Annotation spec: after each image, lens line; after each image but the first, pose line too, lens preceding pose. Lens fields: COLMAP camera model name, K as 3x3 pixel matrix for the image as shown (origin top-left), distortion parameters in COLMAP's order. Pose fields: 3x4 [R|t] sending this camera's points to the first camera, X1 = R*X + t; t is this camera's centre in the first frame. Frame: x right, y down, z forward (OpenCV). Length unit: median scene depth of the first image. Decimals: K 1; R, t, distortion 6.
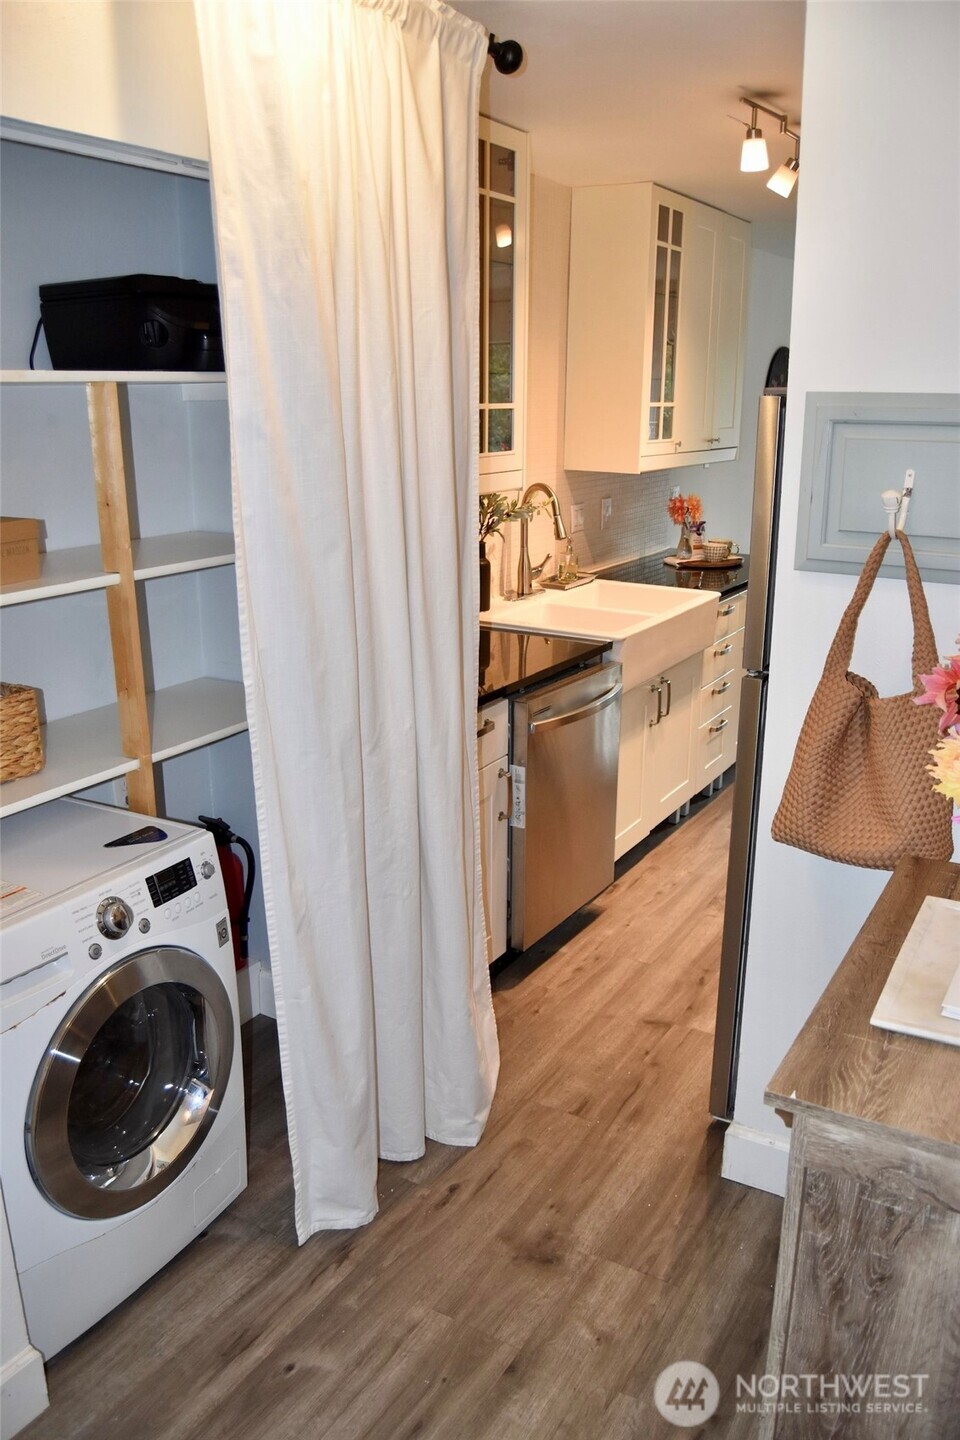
lens RADIAL K [[1131.8, 0, 480.0], [0, 1131.8, 720.0], [0, 0, 1]] dist [-0.096557, 0.041701]
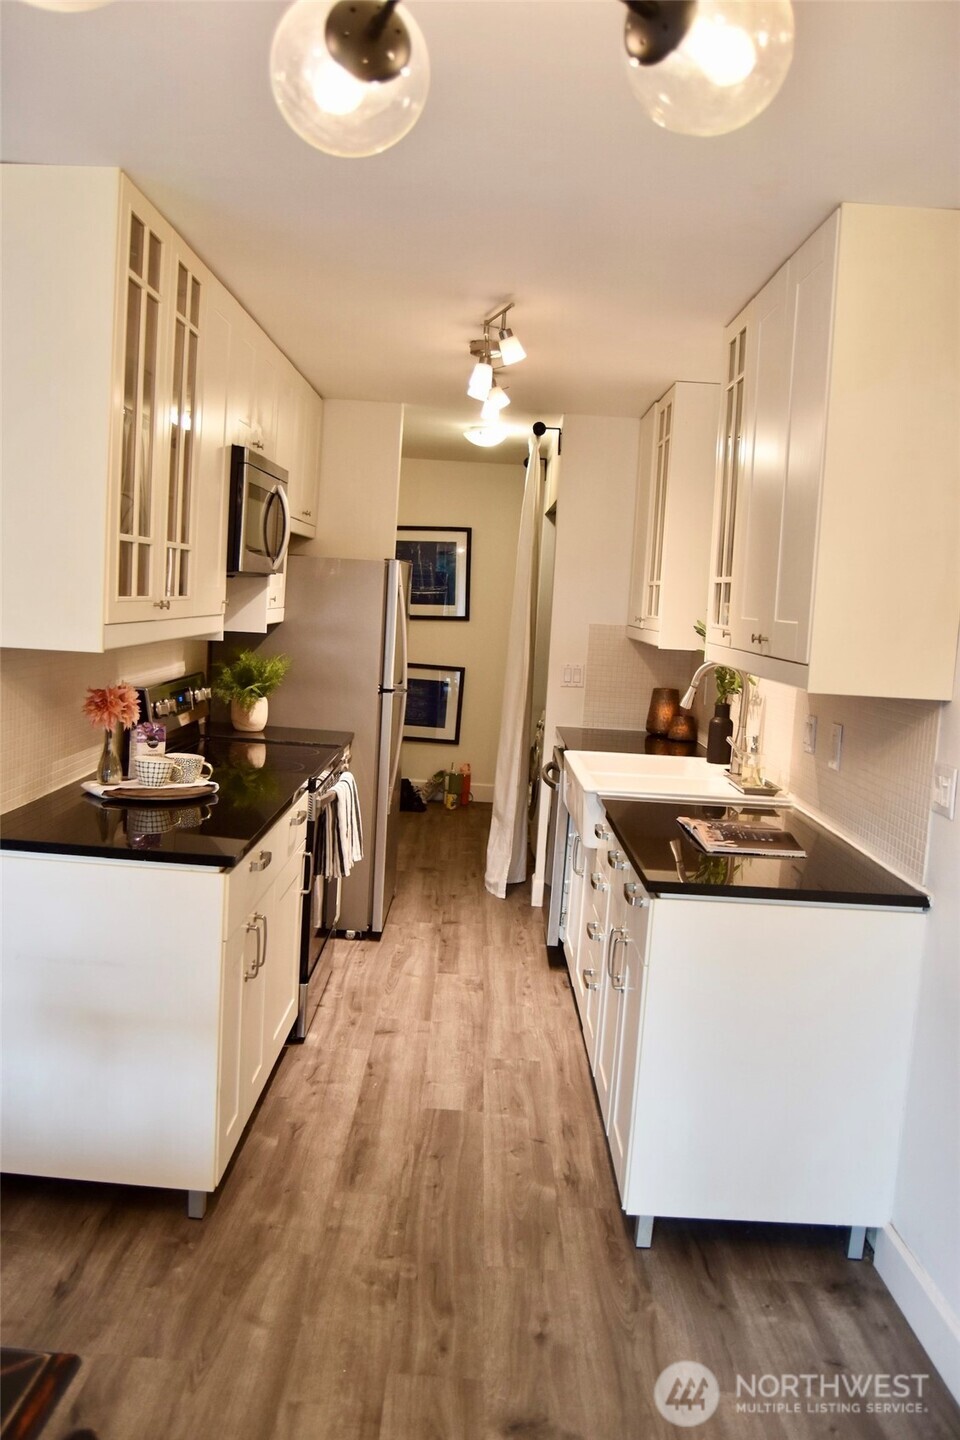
lens RADIAL K [[1131.8, 0, 480.0], [0, 1131.8, 720.0], [0, 0, 1]] dist [-0.096557, 0.041701]
pose [[-0.850256, -0.010912, -0.526257, 0.883850], [-0.224470, 0.911834, 0.343761, -0.520983], [0.476108, 0.410413, -0.777742, 1.928589]]
